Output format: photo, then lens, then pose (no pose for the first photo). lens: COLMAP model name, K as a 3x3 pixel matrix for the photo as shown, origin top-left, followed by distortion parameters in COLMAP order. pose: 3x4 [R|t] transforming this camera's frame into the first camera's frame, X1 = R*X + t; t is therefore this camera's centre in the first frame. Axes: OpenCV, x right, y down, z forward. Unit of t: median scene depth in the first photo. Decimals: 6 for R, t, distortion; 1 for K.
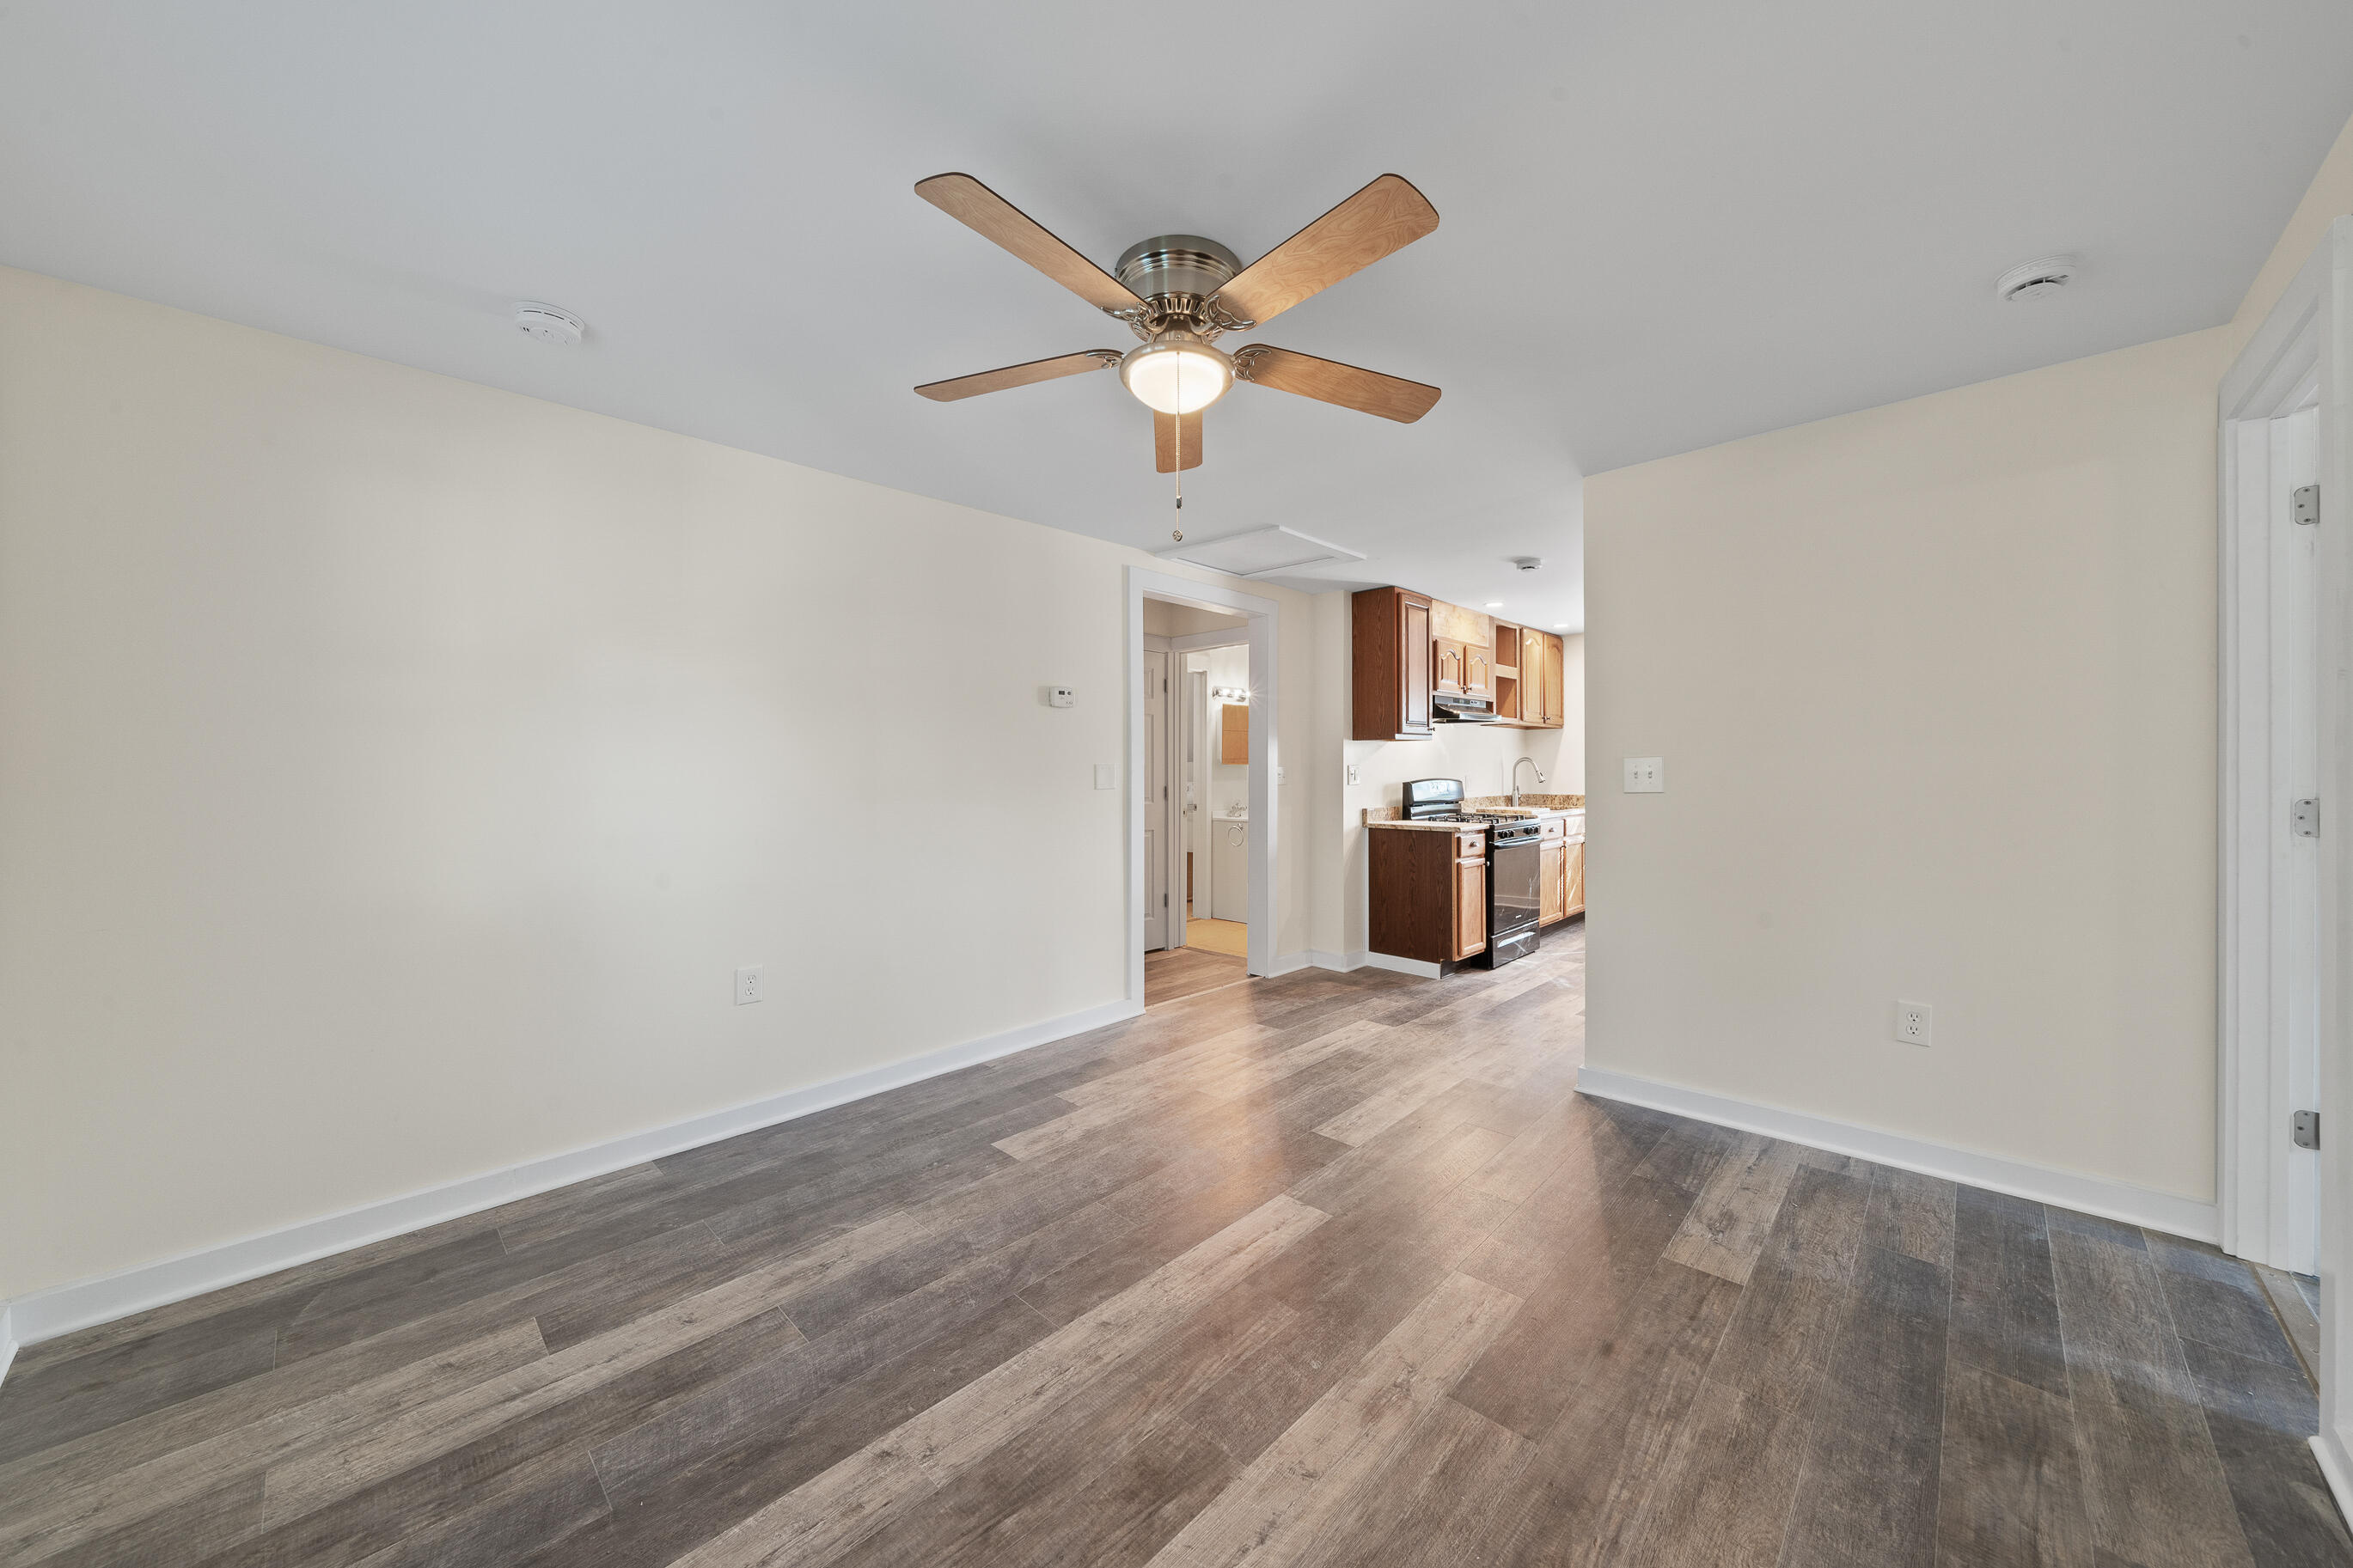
lens RADIAL K [[832.7, 0, 1179.7], [0, 832.7, 772.6], [0, 0, 1]] dist [-0.004070, -0.000214]
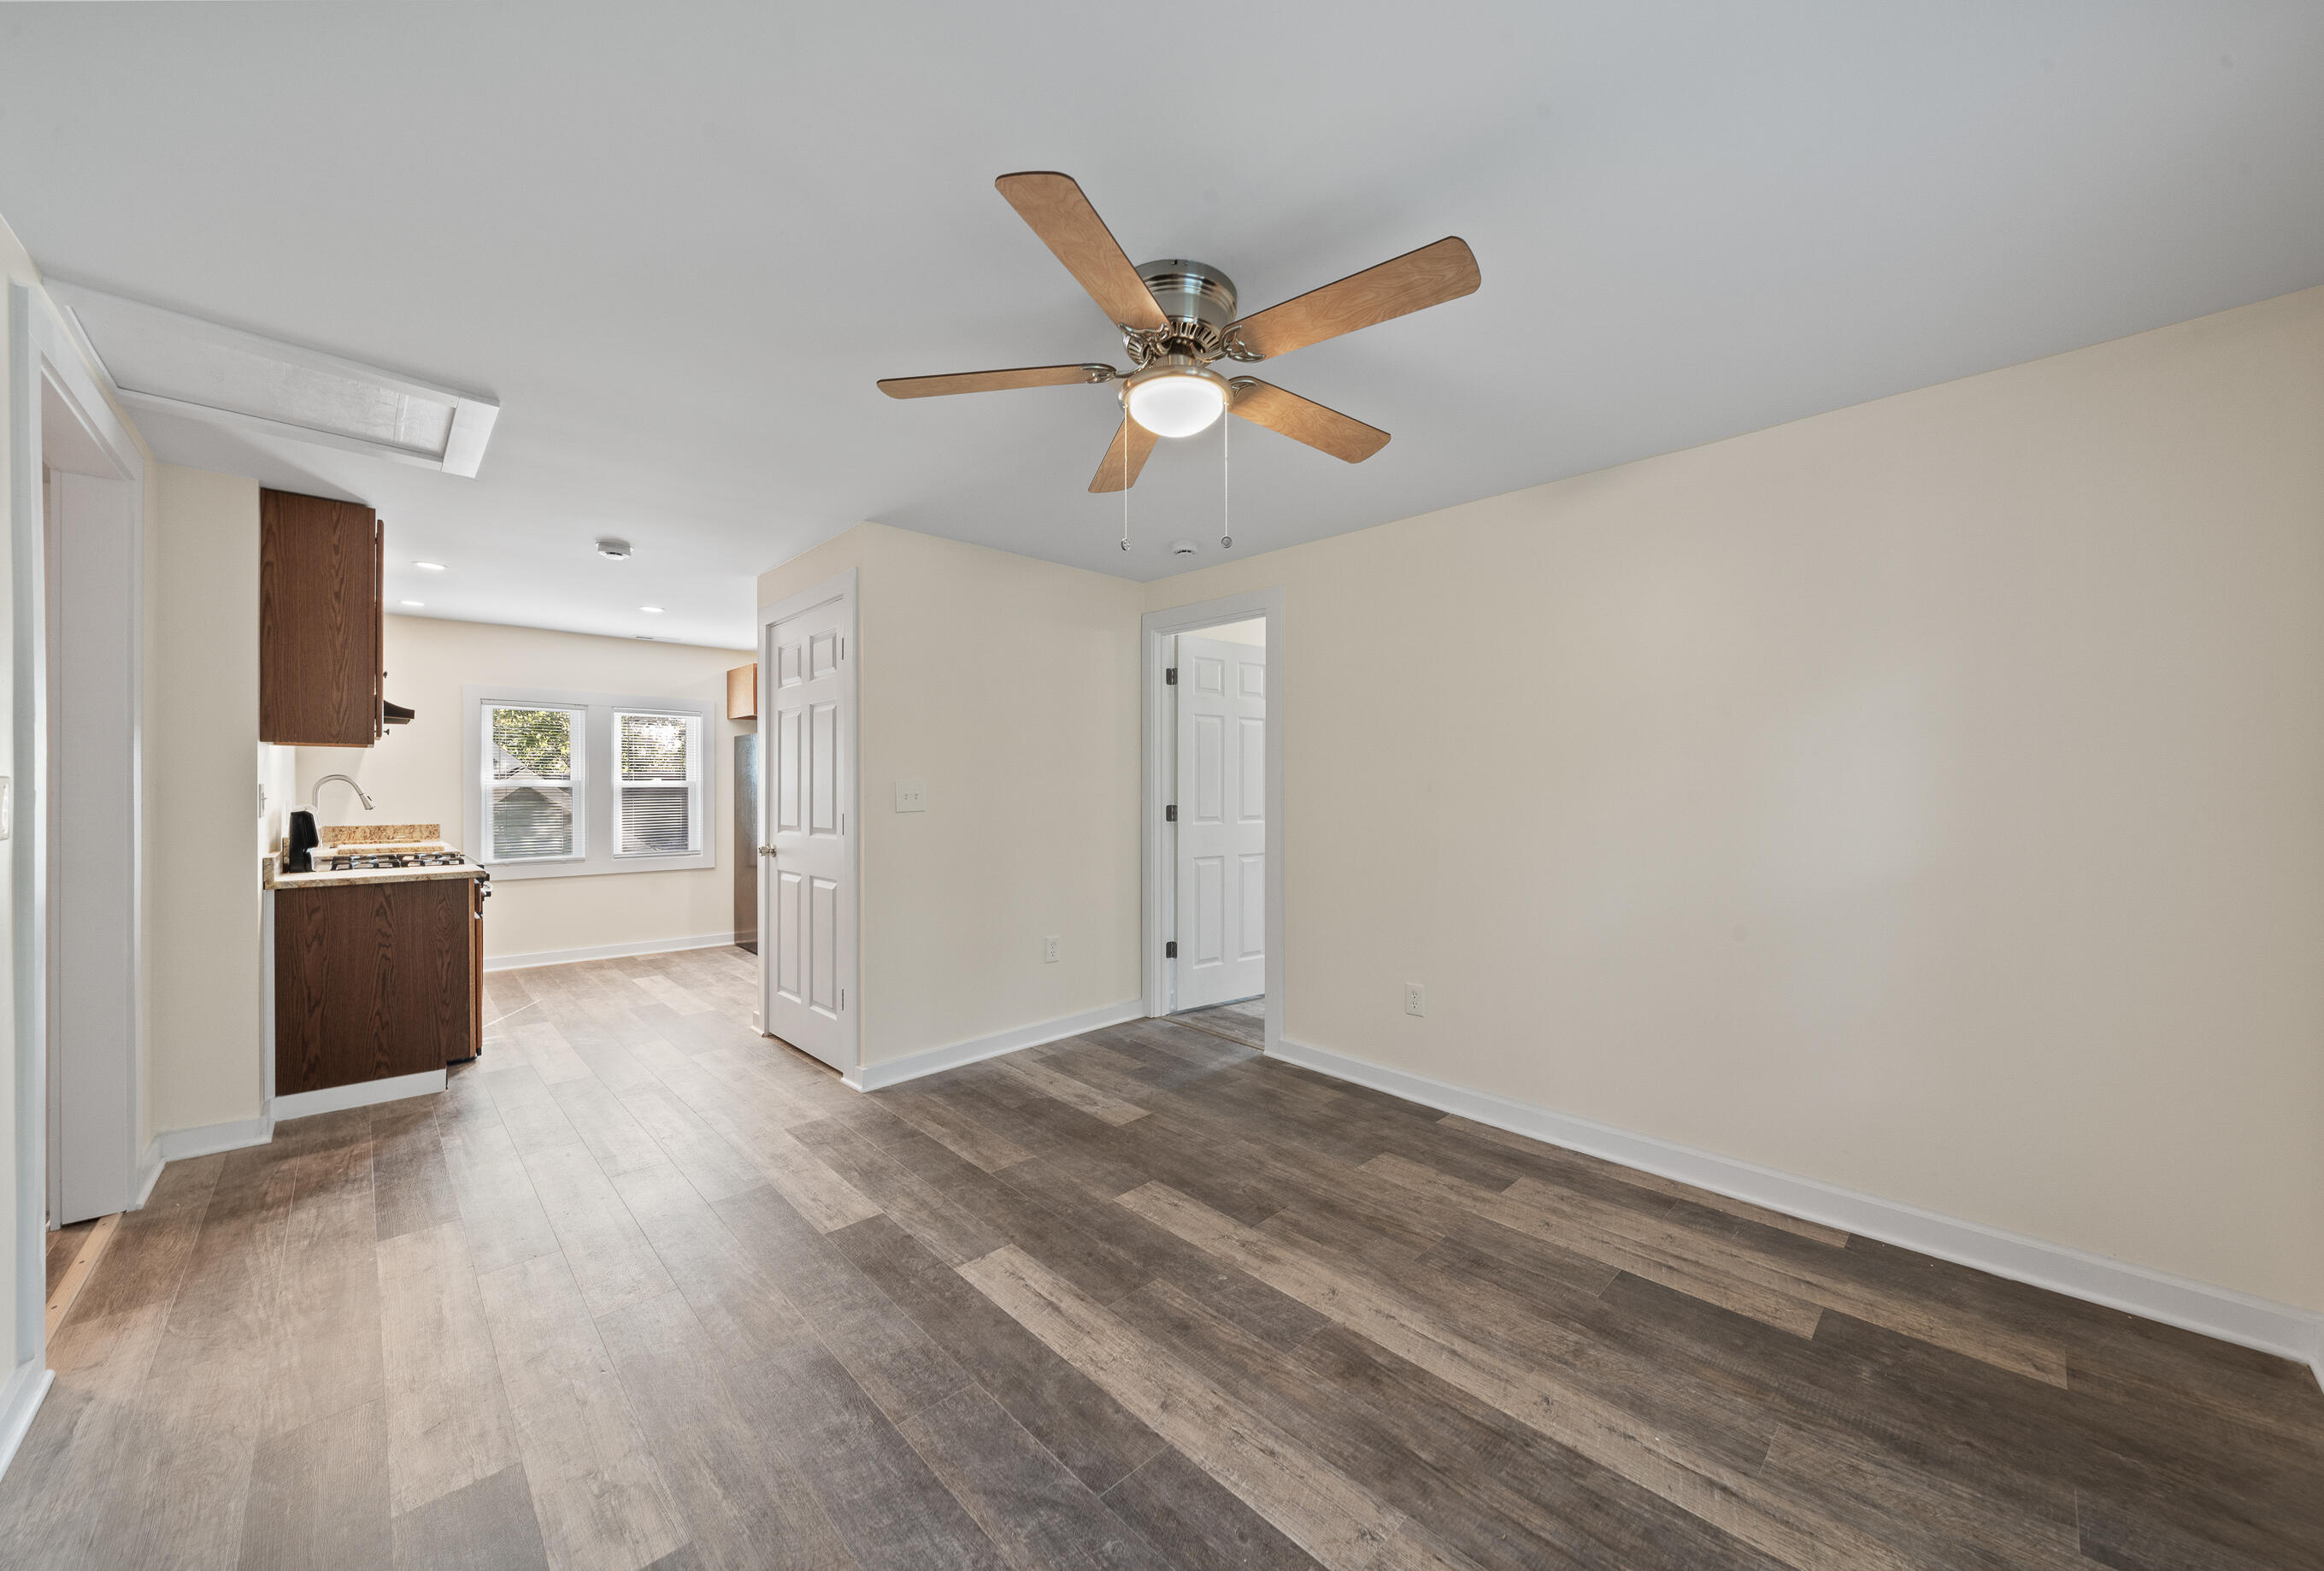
lens RADIAL K [[844.7, 0, 1175.0], [0, 844.7, 793.1], [0, 0, 1]] dist [-0.002597, -0.000079]
pose [[0.025688, -0.001430, 0.999669, -0.932813], [0.003094, 0.999994, 0.001351, -0.003054], [-0.999665, 0.003058, 0.025692, 0.893925]]
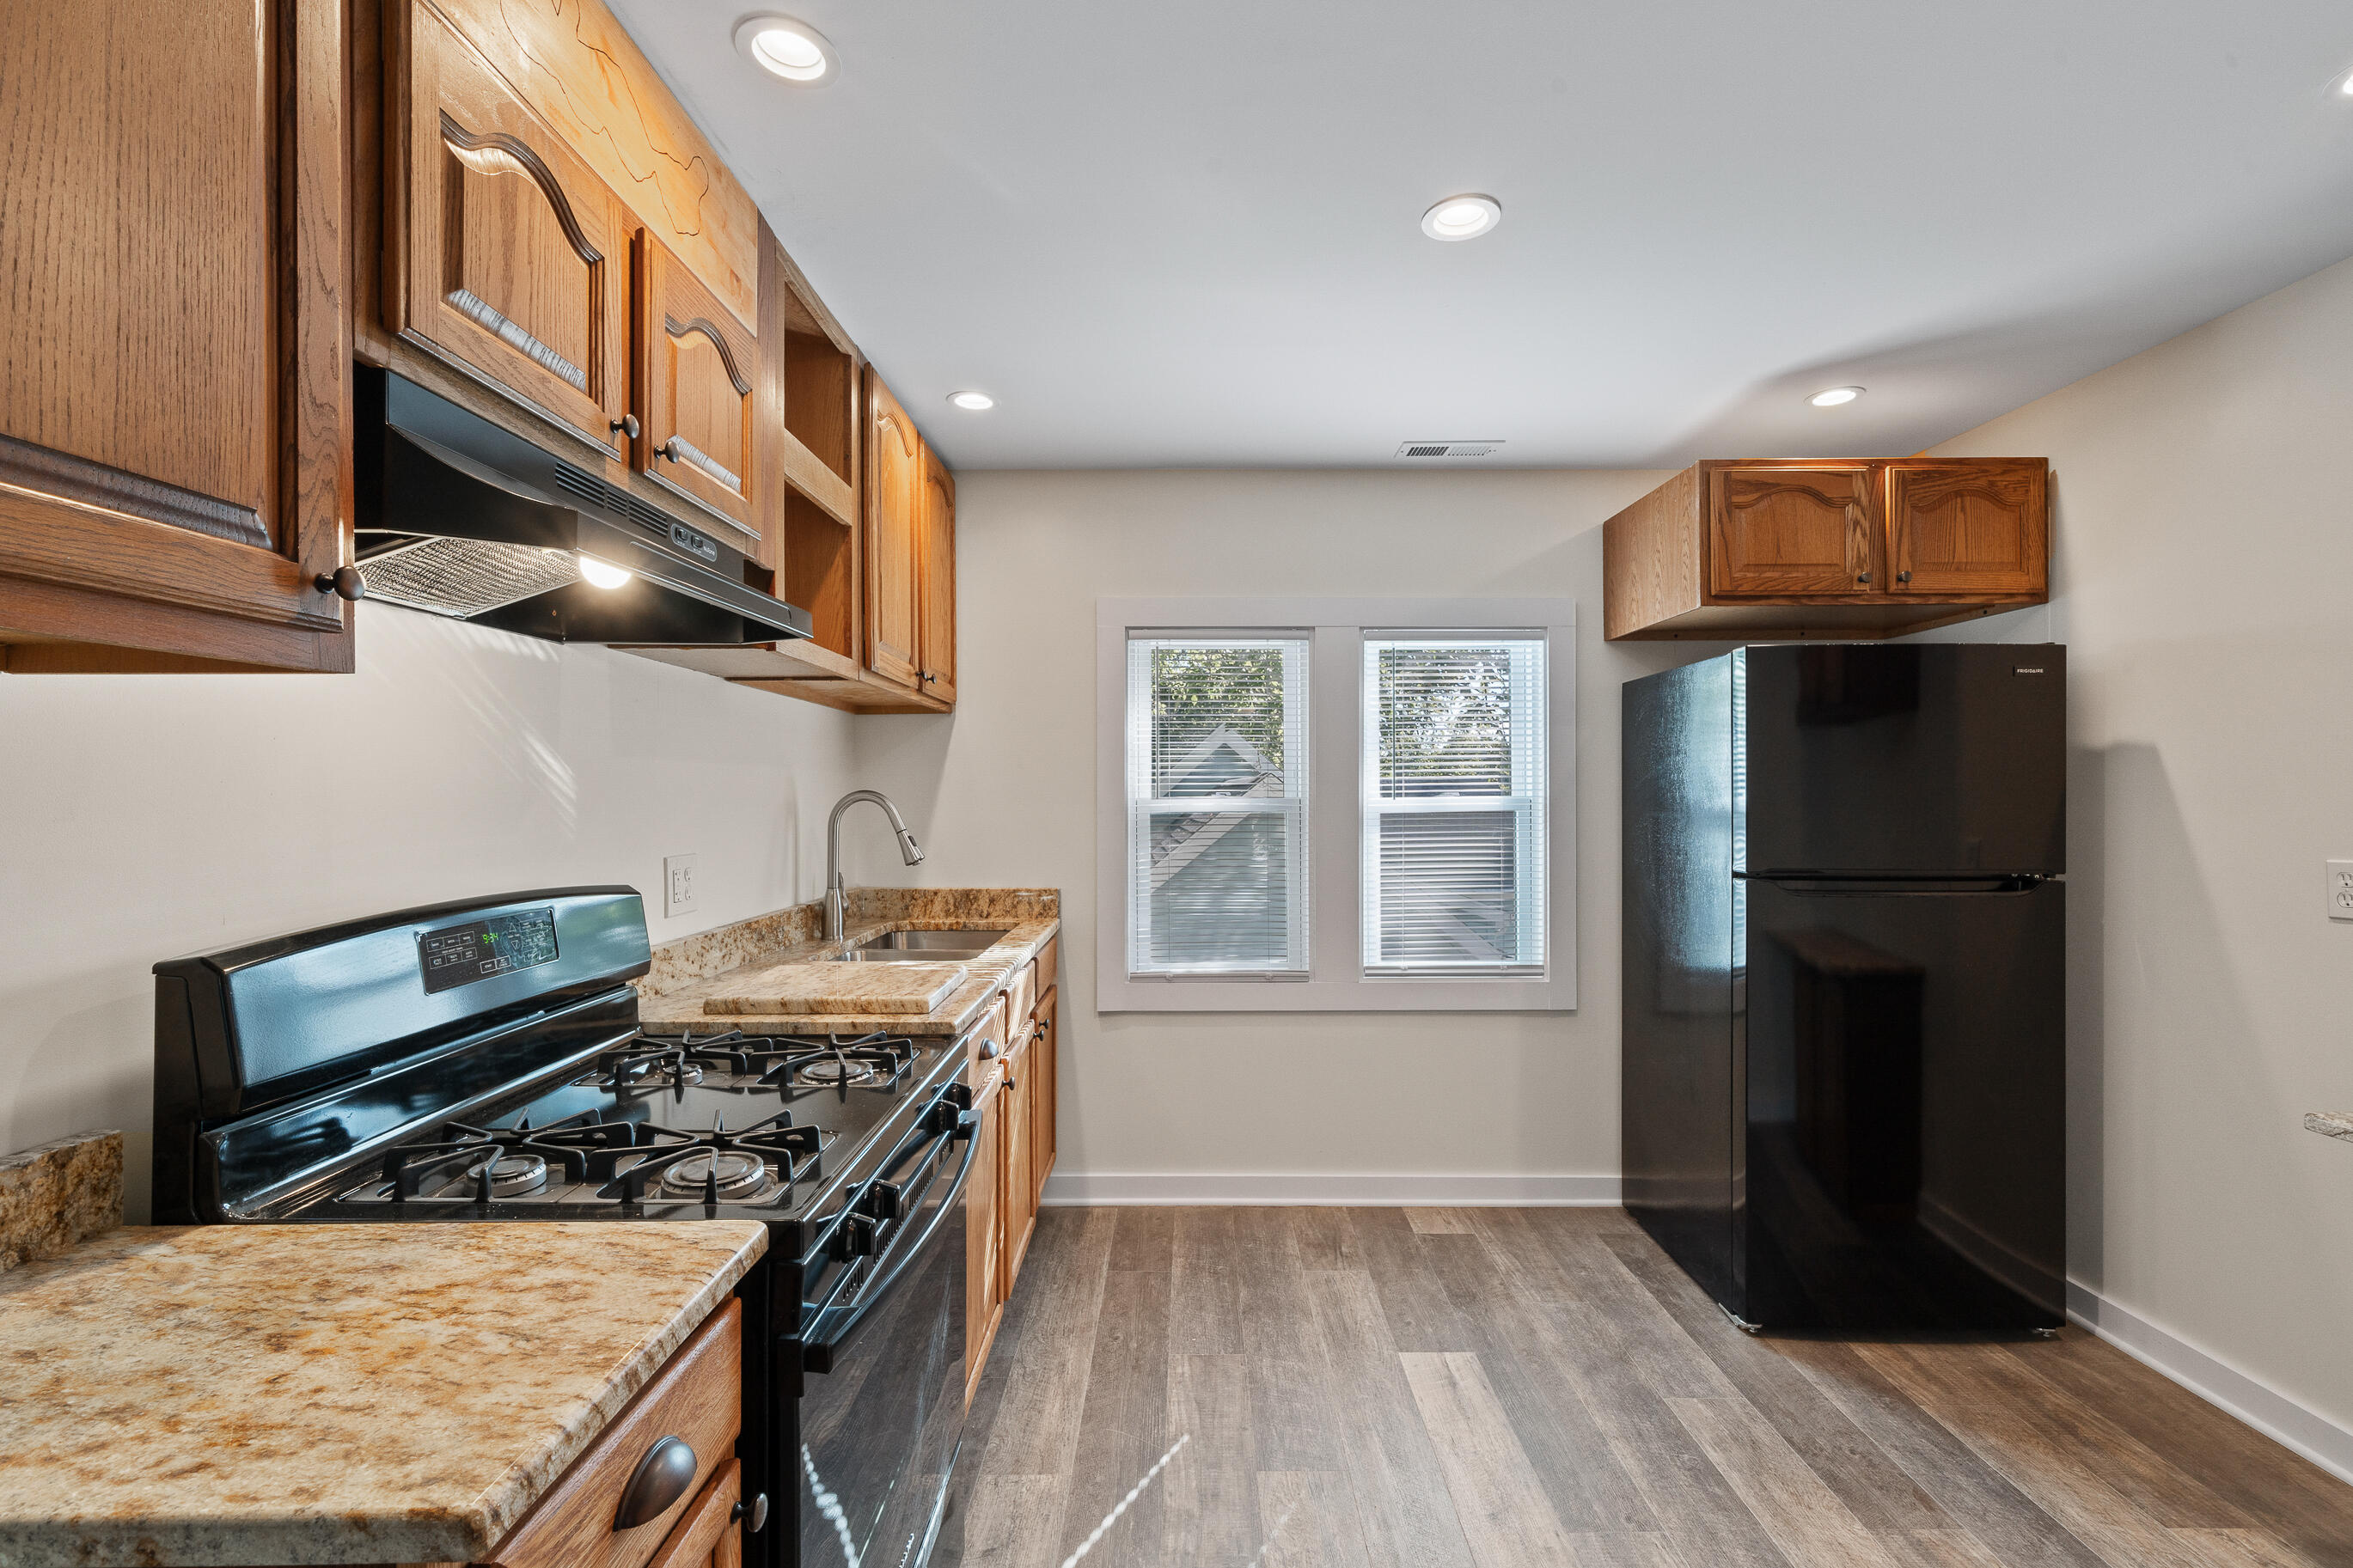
lens RADIAL K [[993.2, 0, 1178.7], [0, 993.2, 797.1], [0, 0, 1]] dist [0.000659, 0.000042]
pose [[0.721828, 0.002142, 0.692069, 0.759758], [0.002040, 0.999984, -0.005223, -0.042844], [-0.692070, 0.005181, 0.721812, 2.065142]]
